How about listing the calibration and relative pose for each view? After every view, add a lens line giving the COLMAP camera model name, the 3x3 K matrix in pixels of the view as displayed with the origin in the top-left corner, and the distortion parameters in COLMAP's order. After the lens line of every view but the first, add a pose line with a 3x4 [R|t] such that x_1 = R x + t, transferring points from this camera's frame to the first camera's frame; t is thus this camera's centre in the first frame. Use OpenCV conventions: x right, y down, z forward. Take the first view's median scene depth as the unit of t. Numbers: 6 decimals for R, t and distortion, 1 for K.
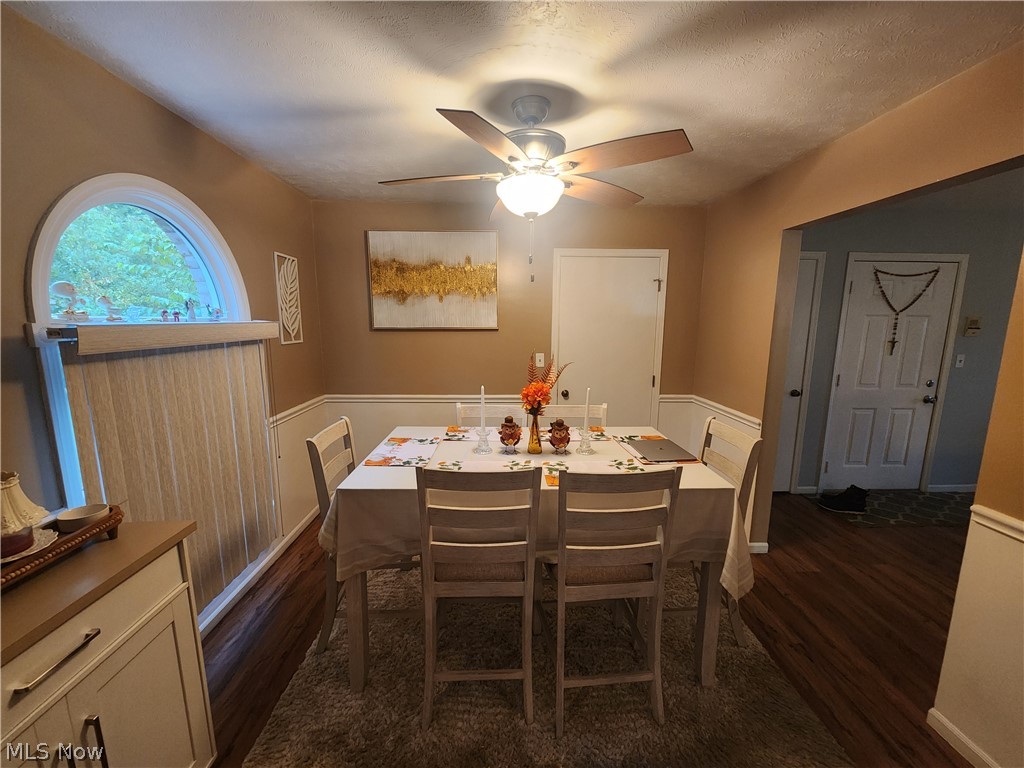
lens RADIAL K [[415.1, 0, 511.0], [0, 415.1, 386.9], [0, 0, 1]] dist [-0.001248, -0.001108]
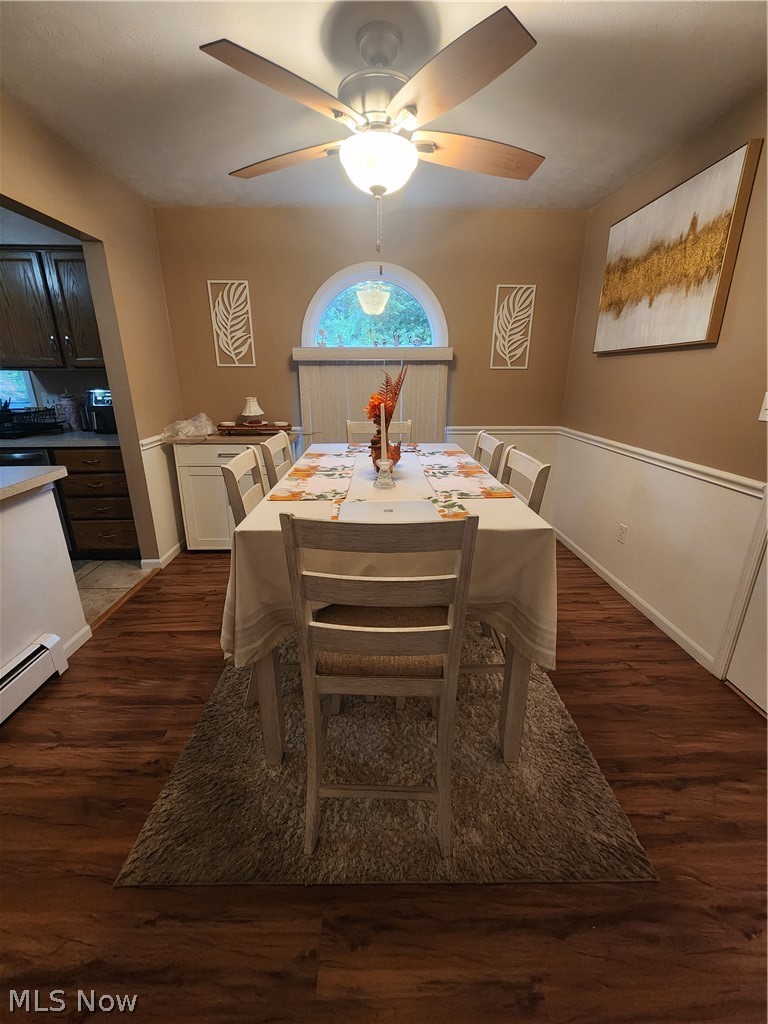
lens RADIAL K [[415.1, 0, 379.9], [0, 415.1, 507.5], [0, 0, 1]] dist [-0.001248, -0.001108]
pose [[-0.013607, 0.299163, -0.954105, 0.592894], [-0.158589, 0.941470, 0.297463, -0.027123], [0.987251, 0.155358, 0.034633, 0.596794]]
